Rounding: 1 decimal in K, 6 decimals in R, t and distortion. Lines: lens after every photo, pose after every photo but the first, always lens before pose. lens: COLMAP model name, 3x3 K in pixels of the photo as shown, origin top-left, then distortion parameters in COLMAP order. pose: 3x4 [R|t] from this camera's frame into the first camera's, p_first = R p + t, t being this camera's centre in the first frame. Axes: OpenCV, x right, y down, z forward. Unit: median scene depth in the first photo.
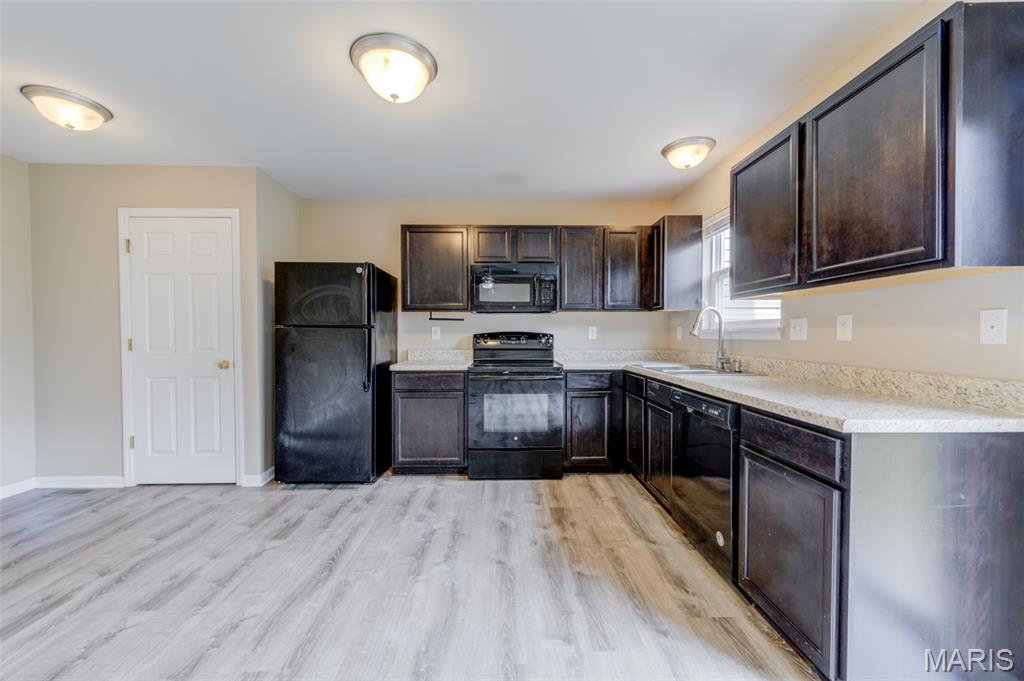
lens RADIAL K [[398.8, 0, 509.3], [0, 398.8, 339.8], [0, 0, 1]] dist [0.008622, -0.002285]
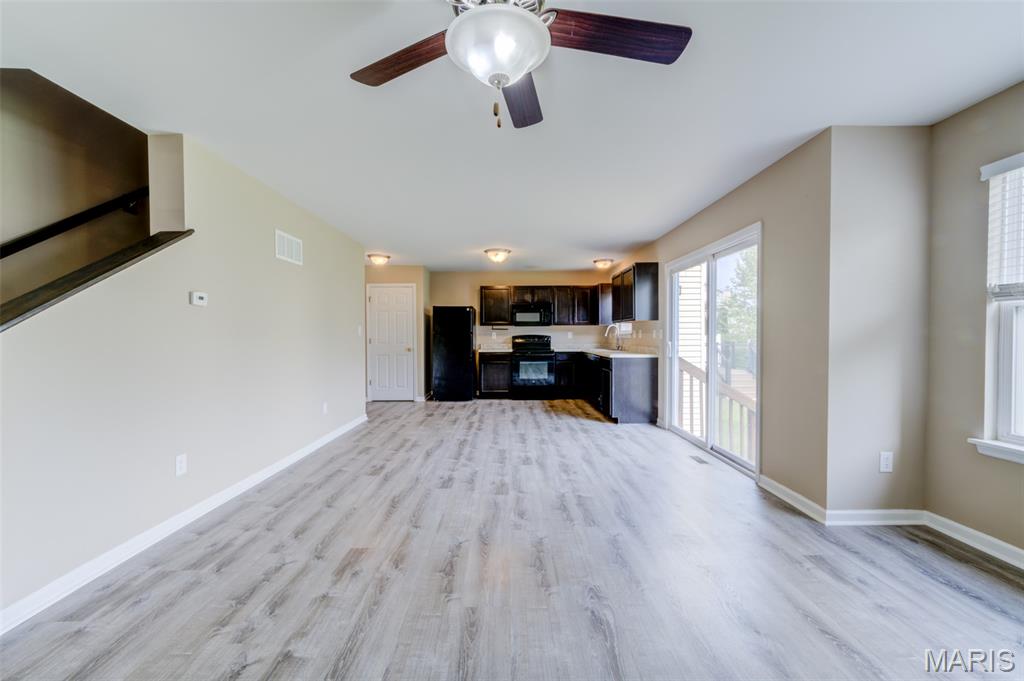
lens RADIAL K [[398.8, 0, 510.2], [0, 398.8, 343.3], [0, 0, 1]] dist [0.008622, -0.002285]
pose [[0.999922, -0.003648, -0.011929, -0.092518], [0.003704, 0.999982, 0.004665, 0.016716], [0.011912, -0.004709, 0.999918, -1.324650]]
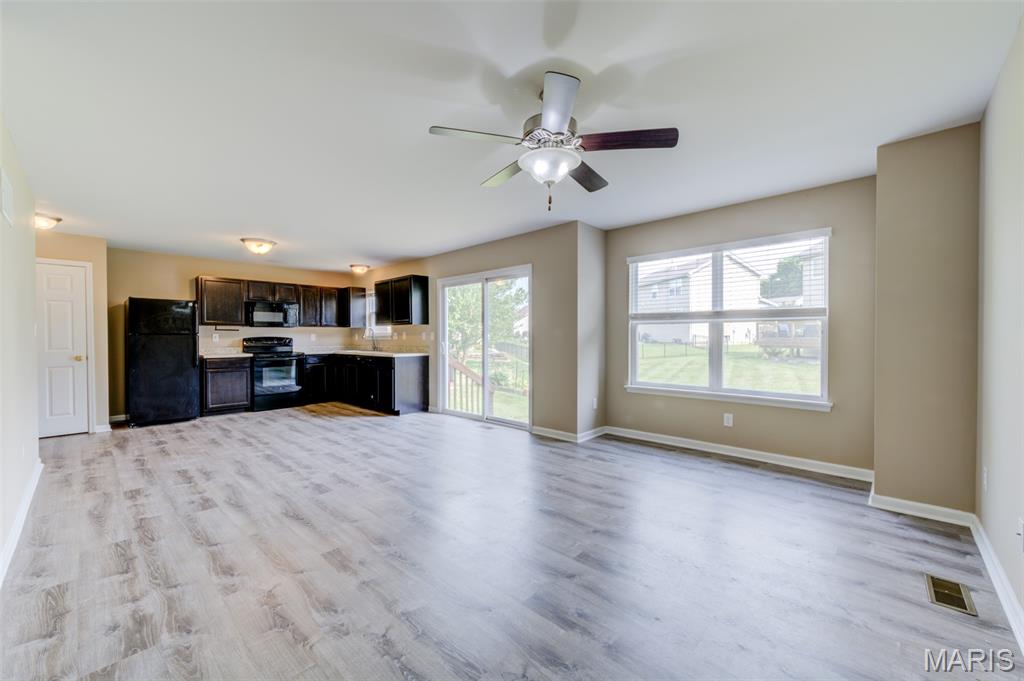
lens RADIAL K [[398.8, 0, 509.9], [0, 398.8, 341.7], [0, 0, 1]] dist [0.008622, -0.002285]
pose [[0.700185, -0.012830, 0.713847, -0.648159], [0.015538, 0.999876, 0.002731, 0.018139], [-0.713793, 0.009179, 0.700297, -1.341419]]
